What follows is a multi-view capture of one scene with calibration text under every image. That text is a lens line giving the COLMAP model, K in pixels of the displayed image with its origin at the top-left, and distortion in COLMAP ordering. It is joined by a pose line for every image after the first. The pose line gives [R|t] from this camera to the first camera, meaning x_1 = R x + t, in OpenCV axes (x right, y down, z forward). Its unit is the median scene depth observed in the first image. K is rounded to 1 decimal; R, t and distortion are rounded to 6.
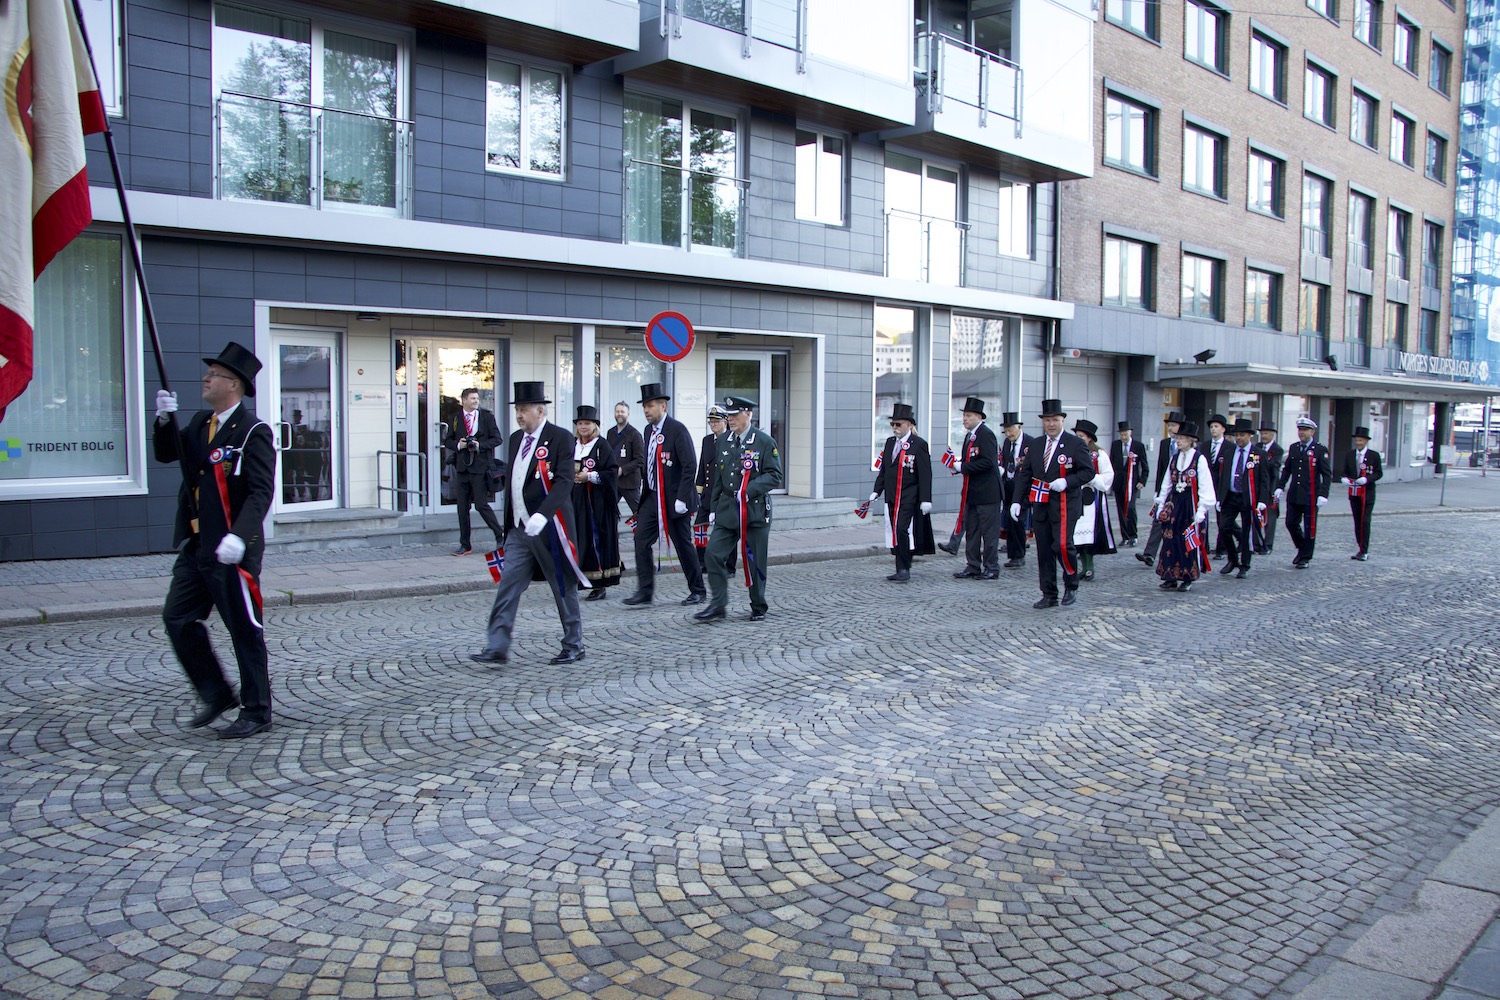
lens RADIAL K [[1226.7, 0, 747.4], [0, 1226.7, 522.9], [0, 0, 1]] dist [-0.188510, 0.162730]
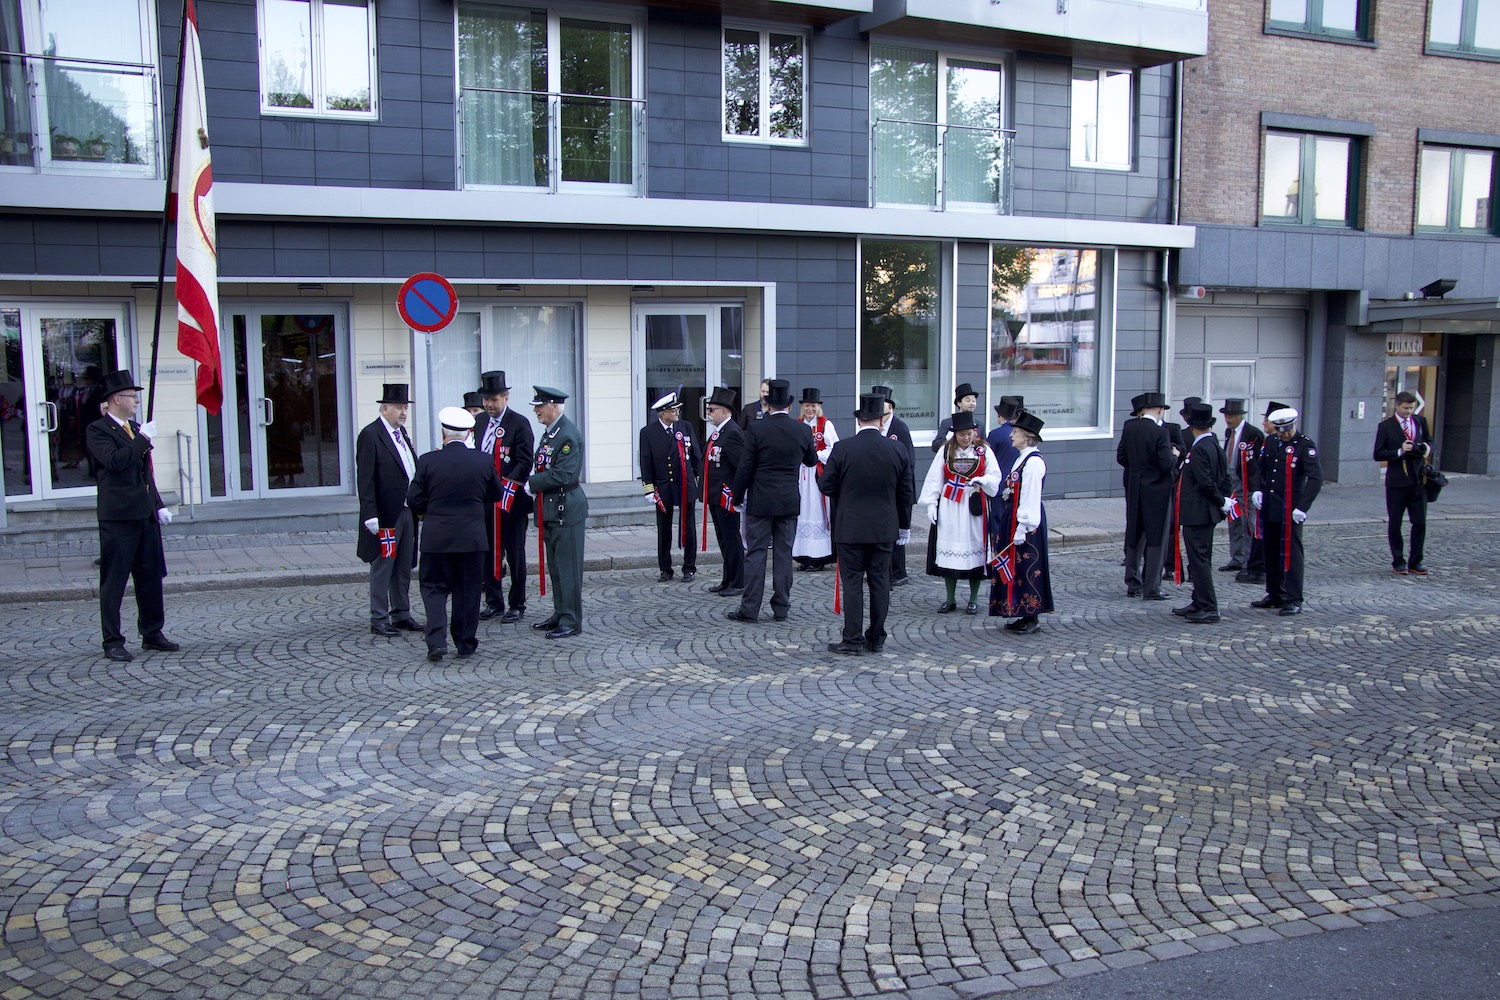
lens RADIAL K [[1409.5, 0, 753.9], [0, 1409.5, 541.3], [0, 0, 1]] dist [-0.136358, 0.206160]
pose [[0.953312, 0.034295, -0.300032, 0.419029], [-0.019324, 0.998422, 0.052724, -0.038816], [0.301367, -0.044464, 0.952471, 0.119167]]
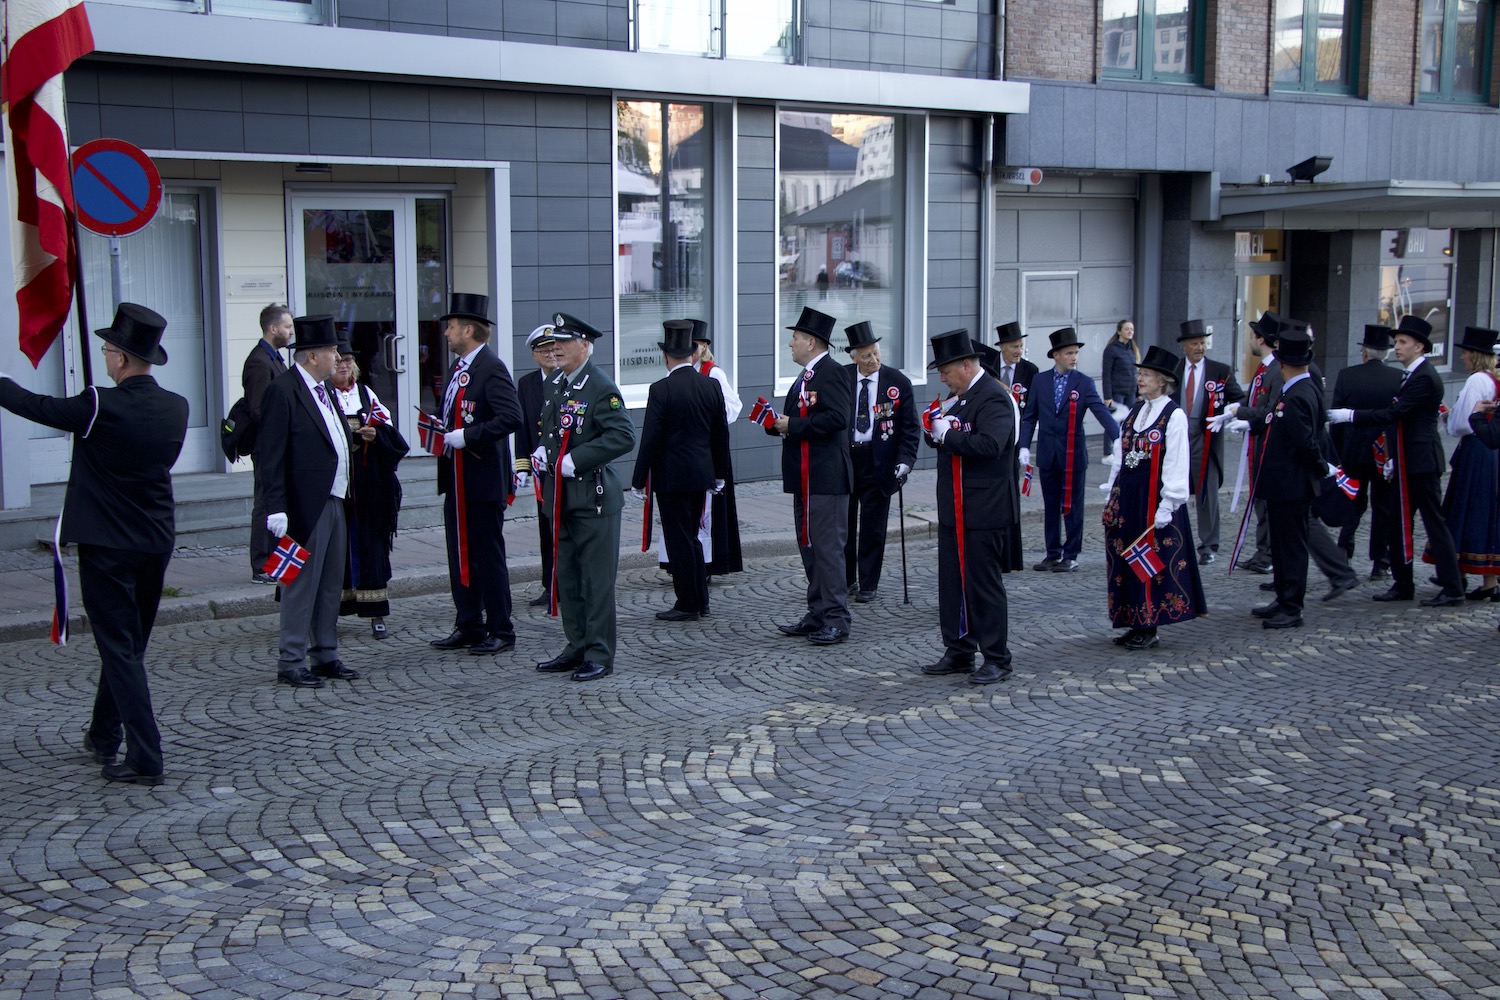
lens RADIAL K [[2238.0, 0, 748.8], [0, 2238.0, 534.3], [0, 0, 1]] dist [0.023926, 0.613570]
pose [[0.999338, -0.014972, 0.033164, 0.167024], [0.013695, 0.999168, 0.038415, -0.032368], [-0.033711, -0.037935, 0.998711, -0.006988]]
